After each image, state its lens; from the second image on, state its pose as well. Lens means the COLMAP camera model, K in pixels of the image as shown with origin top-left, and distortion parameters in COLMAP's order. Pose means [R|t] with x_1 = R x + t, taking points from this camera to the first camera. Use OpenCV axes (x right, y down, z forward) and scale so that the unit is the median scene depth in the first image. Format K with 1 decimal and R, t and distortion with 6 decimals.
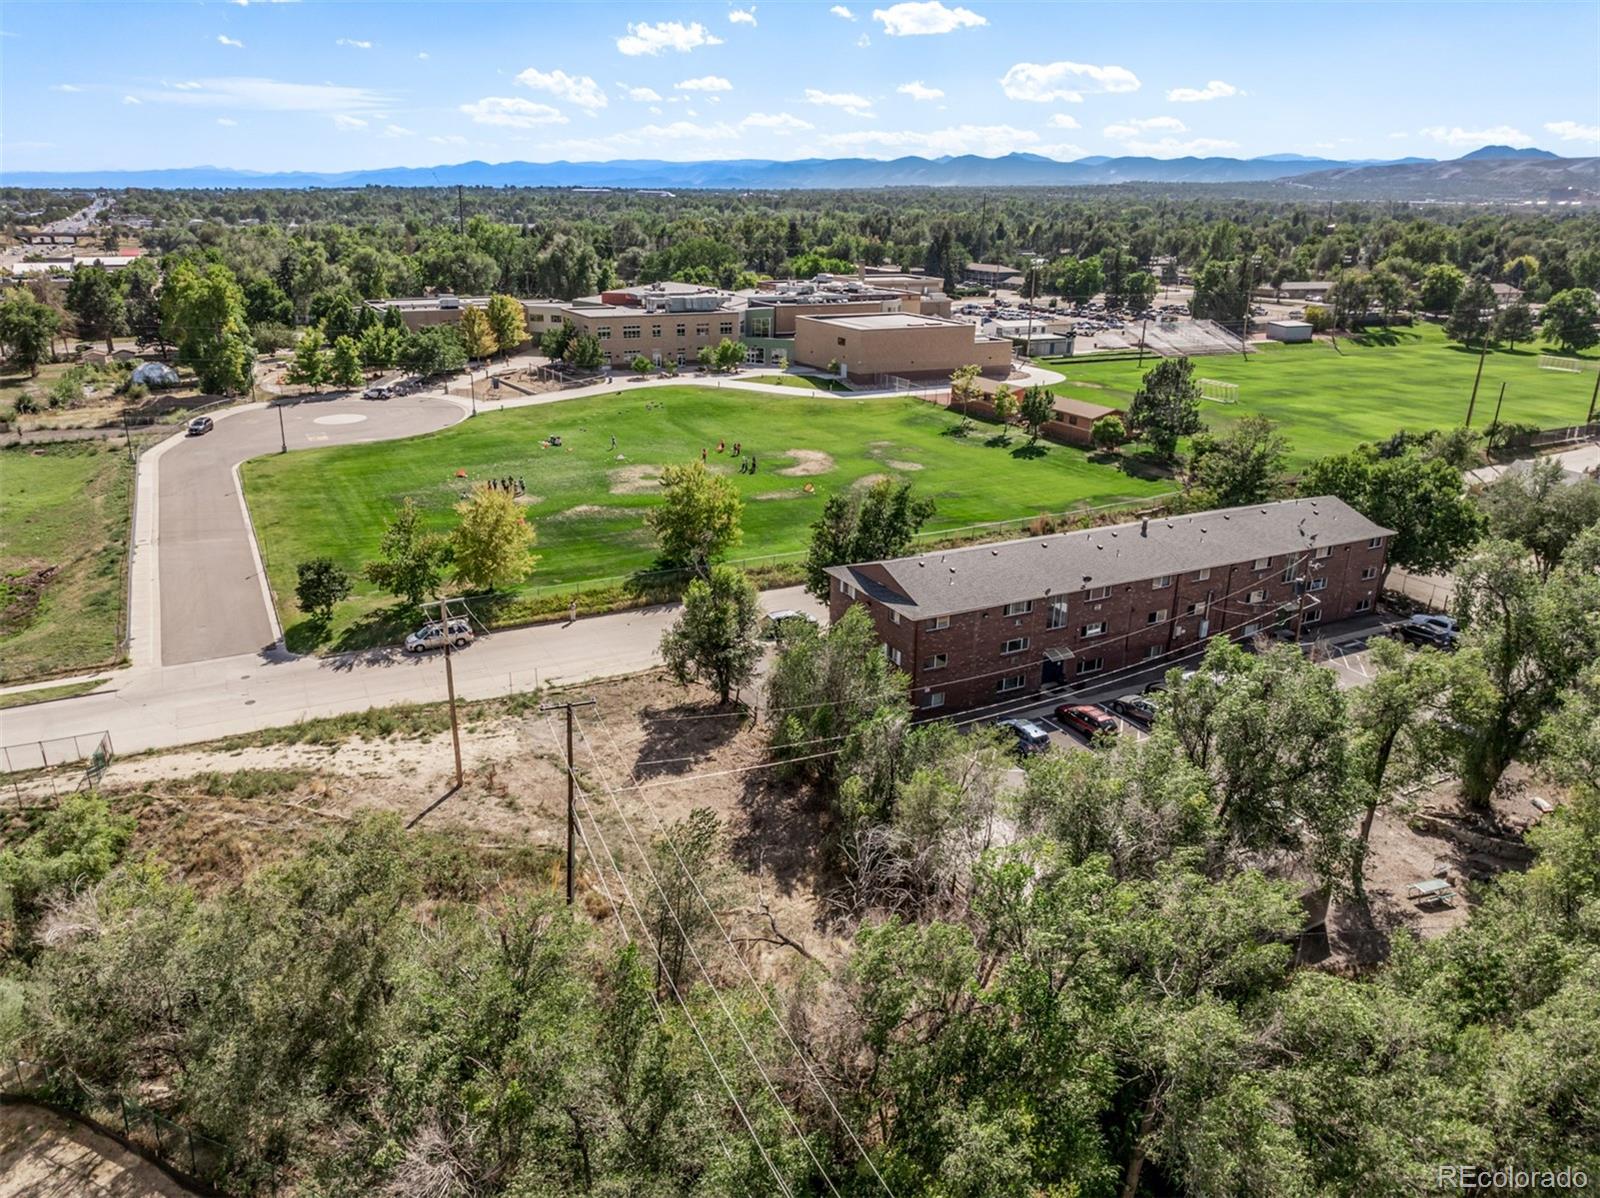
lens RADIAL K [[1172.4, 0, 790.6], [0, 1172.4, 603.1], [0, 0, 1]] dist [-0.069886, 0.034463]
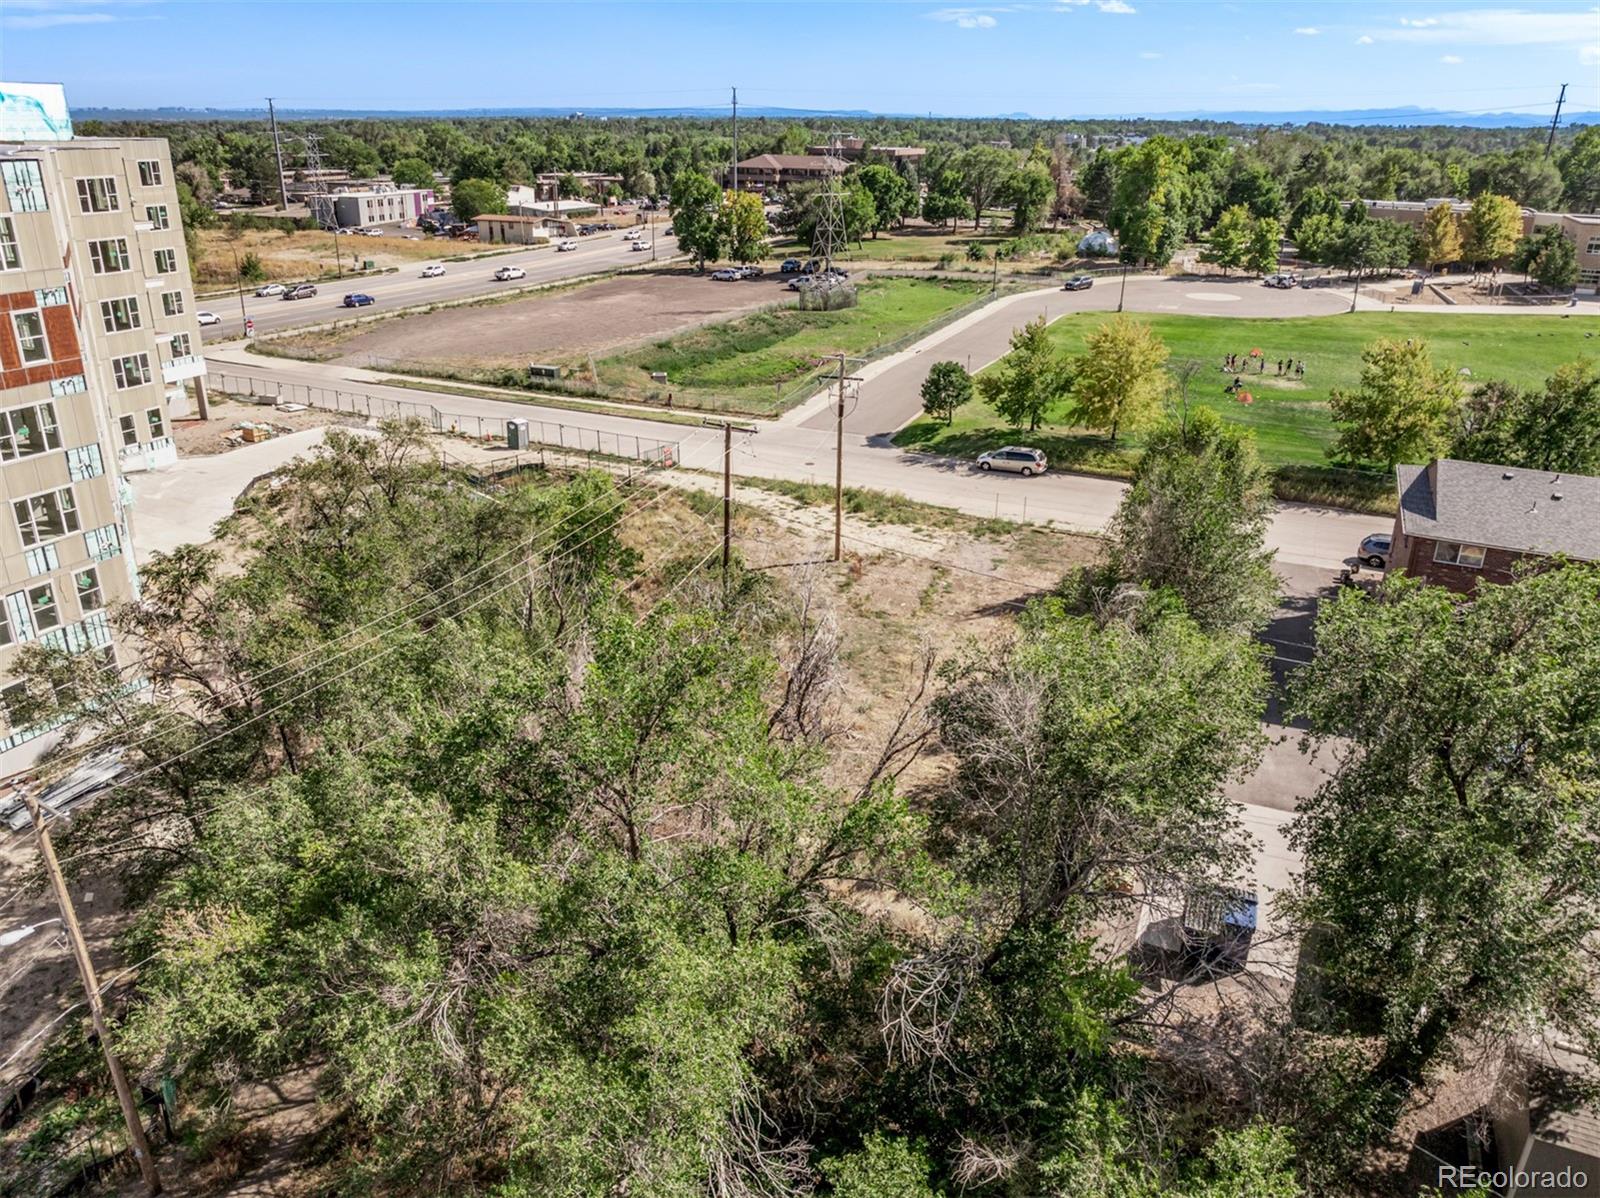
lens RADIAL K [[1180.7, 0, 794.8], [0, 1180.7, 594.7], [0, 0, 1]] dist [-0.077344, 0.046720]
pose [[0.592620, 0.289598, -0.751621, 0.165407], [-0.268836, 0.950738, 0.154352, 0.015389], [0.759295, 0.110591, 0.641281, 0.129645]]
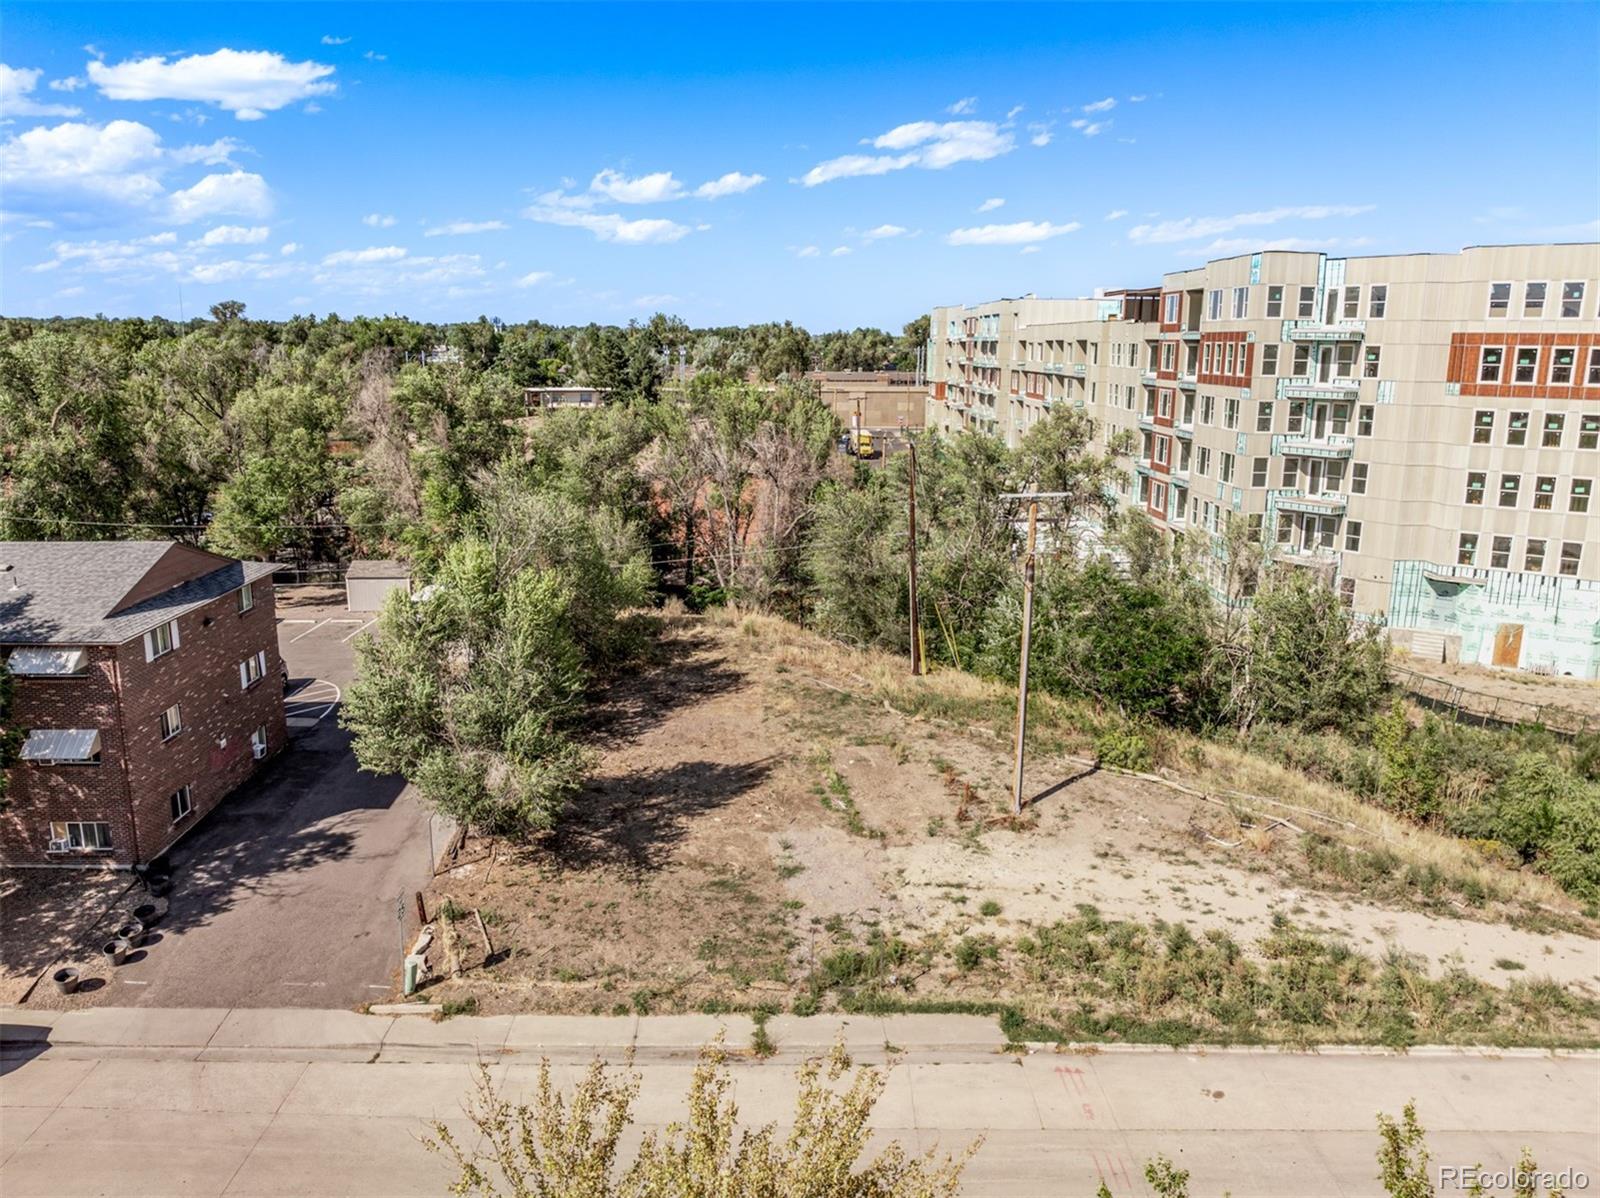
lens RADIAL K [[1136.4, 0, 800.0], [0, 1136.4, 599.0], [0, 0, 1]] dist [-0.062027, 0.038004]
pose [[-0.896150, -0.127017, 0.425184, -0.157747], [0.124620, 0.847563, 0.515855, -0.099812], [-0.425892, 0.515271, -0.743715, 0.539223]]
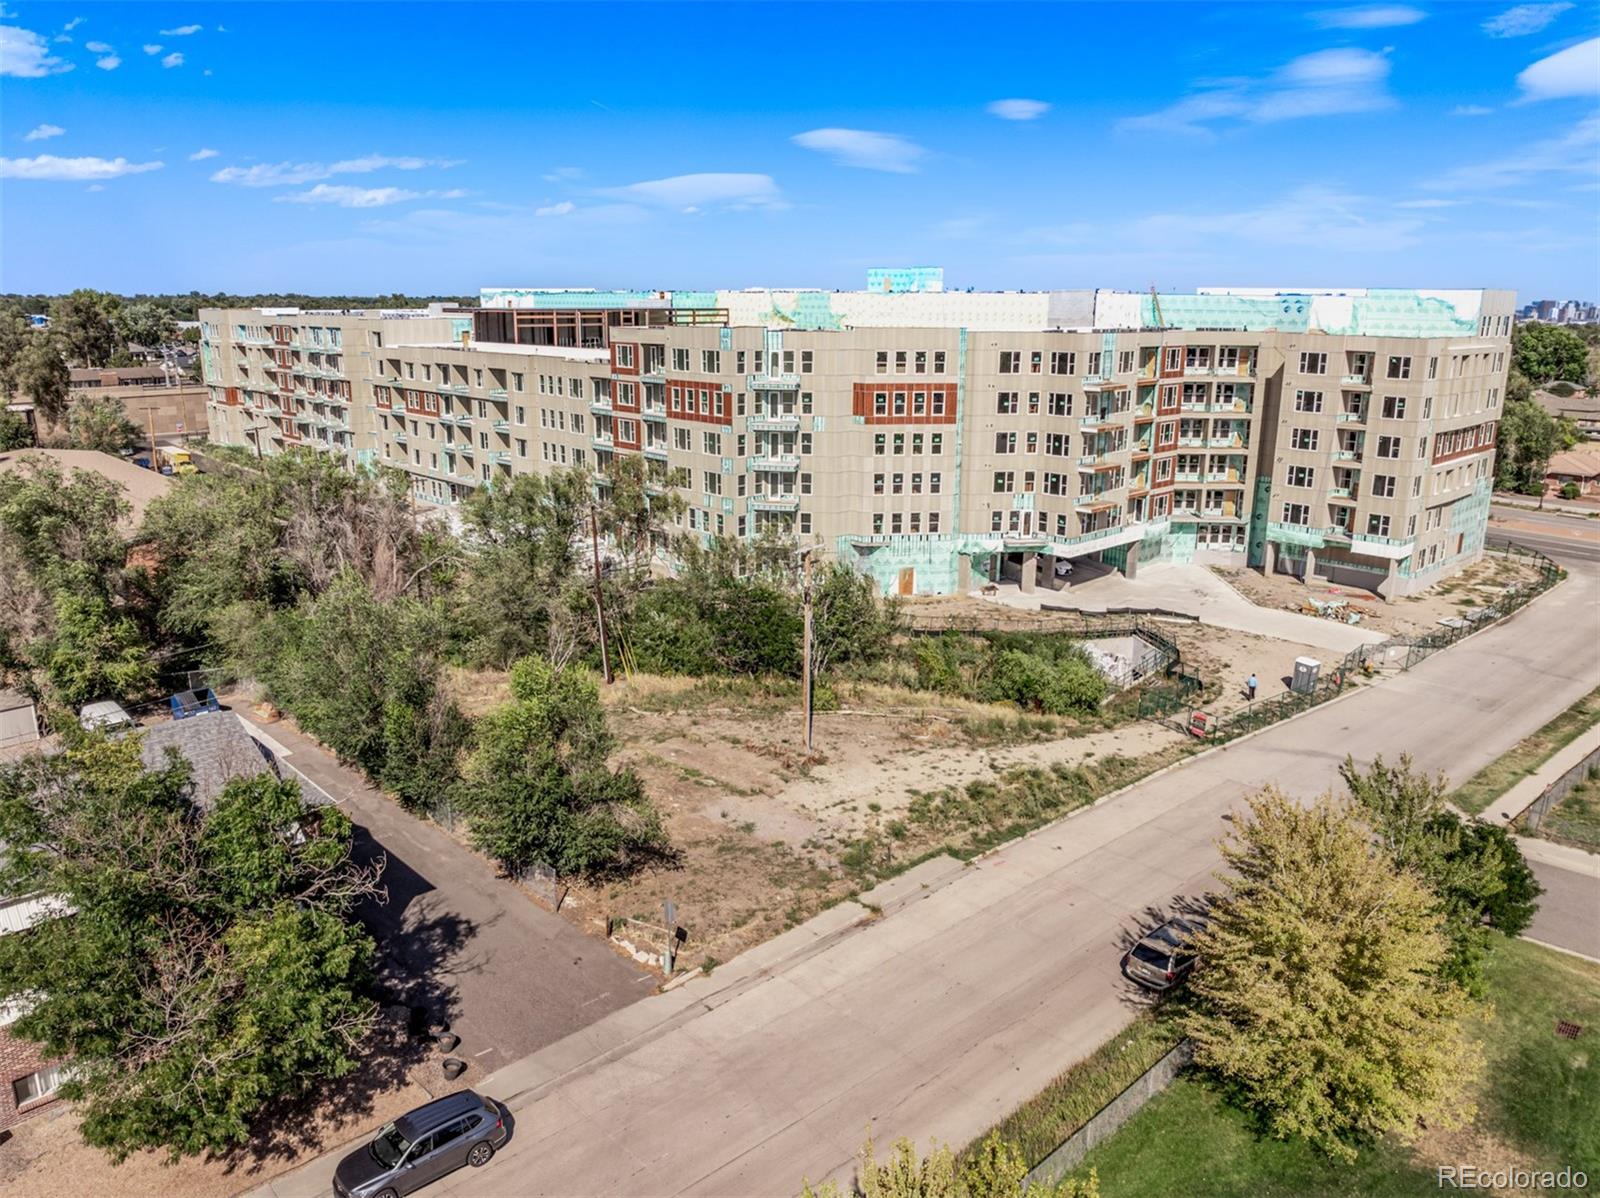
lens RADIAL K [[1151.5, 0, 800.0], [0, 1151.5, 599.0], [0, 0, 1]] dist [0.004249, 0.003136]
pose [[-0.959144, 0.043076, -0.279619, -0.007425], [-0.123654, 0.825114, 0.551268, -0.173496], [0.254464, 0.563321, -0.786077, 0.622942]]
